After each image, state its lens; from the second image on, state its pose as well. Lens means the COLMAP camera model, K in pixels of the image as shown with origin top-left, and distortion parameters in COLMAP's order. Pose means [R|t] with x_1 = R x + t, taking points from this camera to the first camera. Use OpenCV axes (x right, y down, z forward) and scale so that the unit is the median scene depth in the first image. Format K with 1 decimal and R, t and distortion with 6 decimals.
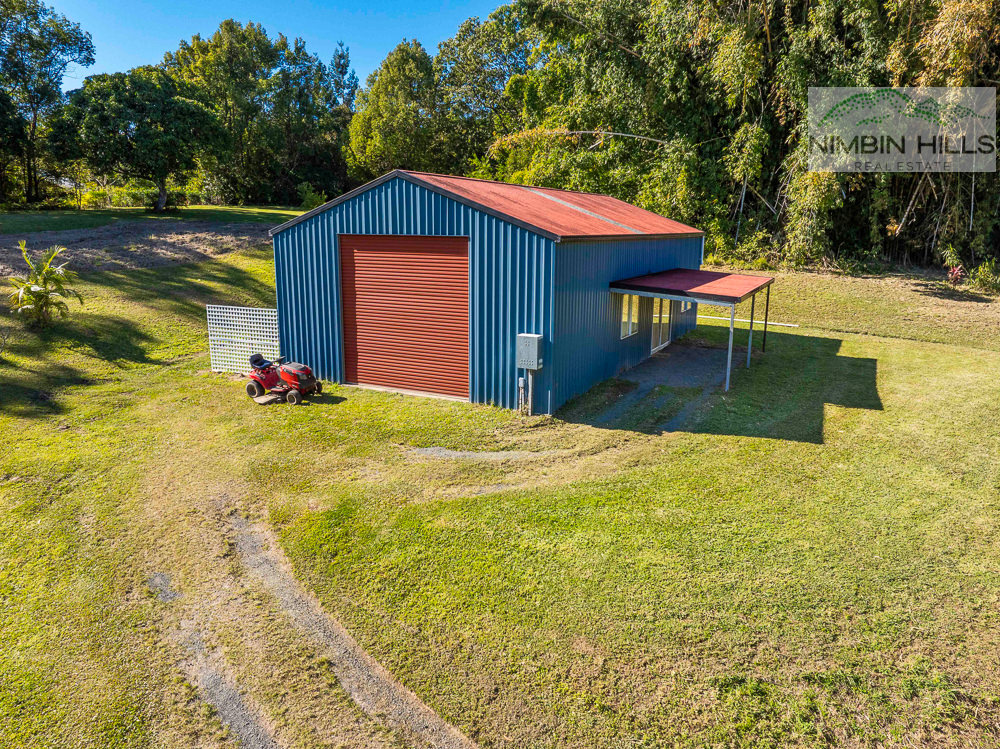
lens RADIAL K [[710.3, 0, 503.9], [0, 710.3, 369.1], [0, 0, 1]] dist [-0.049993, 0.015959]
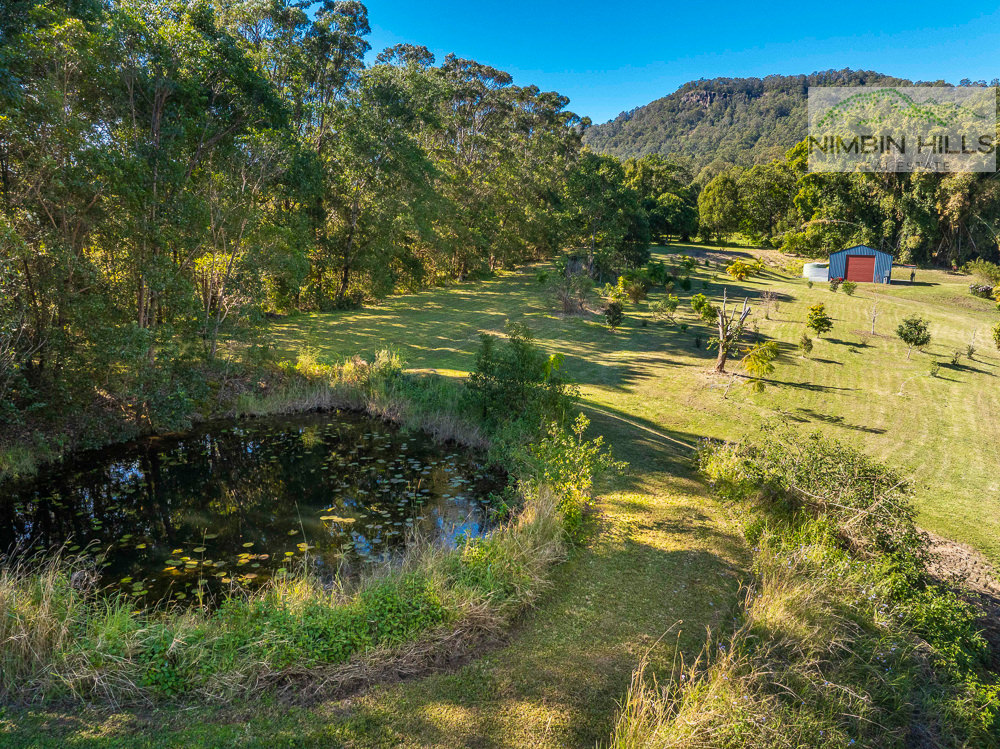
lens RADIAL K [[710.3, 0, 499.9], [0, 710.3, 373.0], [0, 0, 1]] dist [-0.049993, 0.015959]
pose [[0.999972, 0.005915, -0.004574, -1.349927], [-0.006034, 0.999631, -0.026472, 0.418270], [0.004416, 0.026499, 0.999639, -2.082349]]
